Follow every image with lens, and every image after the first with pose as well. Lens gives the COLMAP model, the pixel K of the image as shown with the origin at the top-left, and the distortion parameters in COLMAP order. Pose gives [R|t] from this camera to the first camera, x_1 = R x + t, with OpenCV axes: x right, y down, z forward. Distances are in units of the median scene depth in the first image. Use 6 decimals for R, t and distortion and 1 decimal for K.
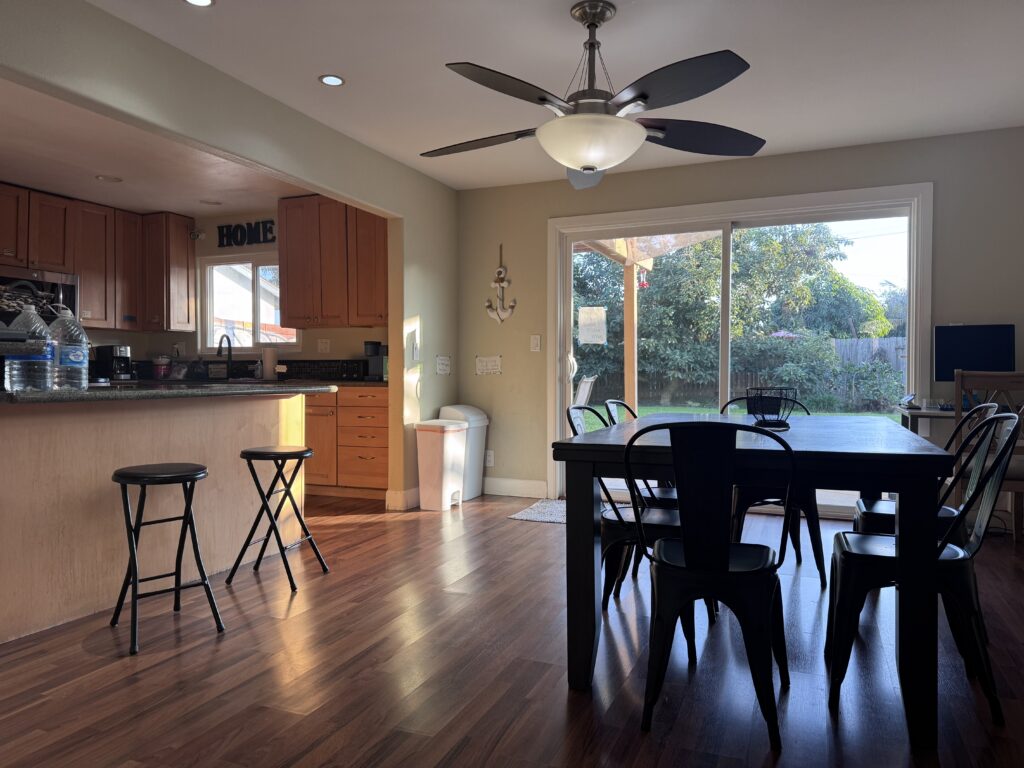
lens RADIAL K [[677.2, 0, 512.0], [0, 677.2, 384.0], [0, 0, 1]] dist [-0.020198, -0.001588]
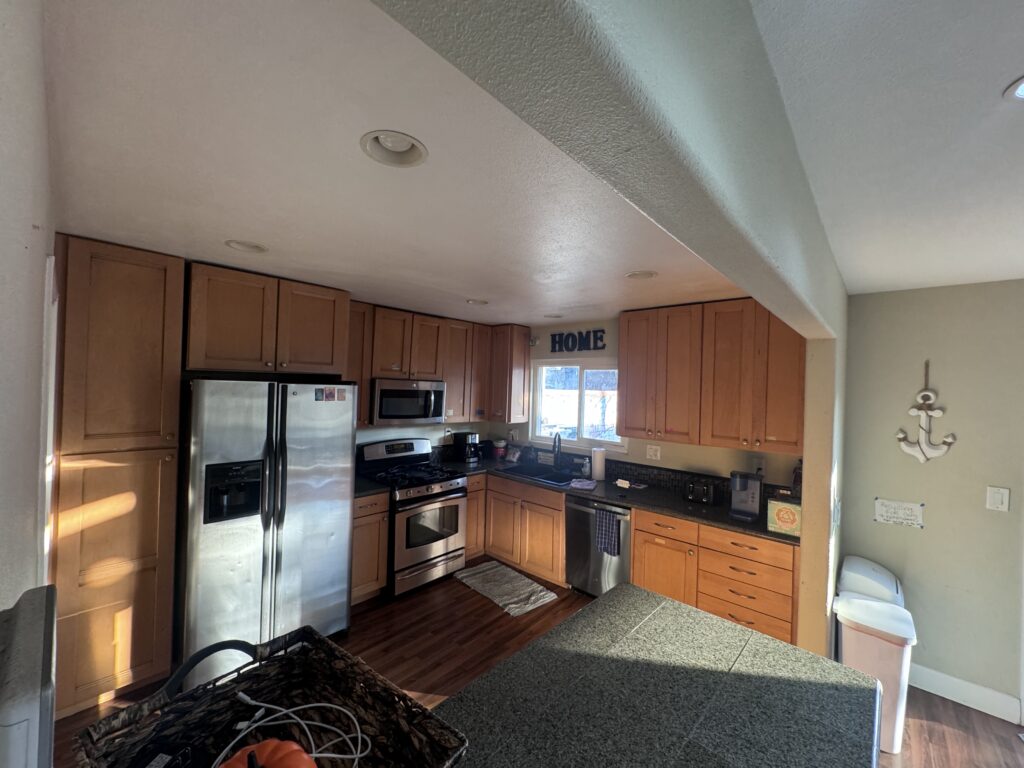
lens RADIAL K [[408.2, 0, 515.2], [0, 408.2, 384.2], [0, 0, 1]] dist [0.001270, -0.000474]
pose [[0.929981, 0.023626, -0.366848, -0.248486], [-0.041497, 0.998301, -0.040904, -0.124133], [0.365258, 0.053263, 0.929381, 0.348853]]
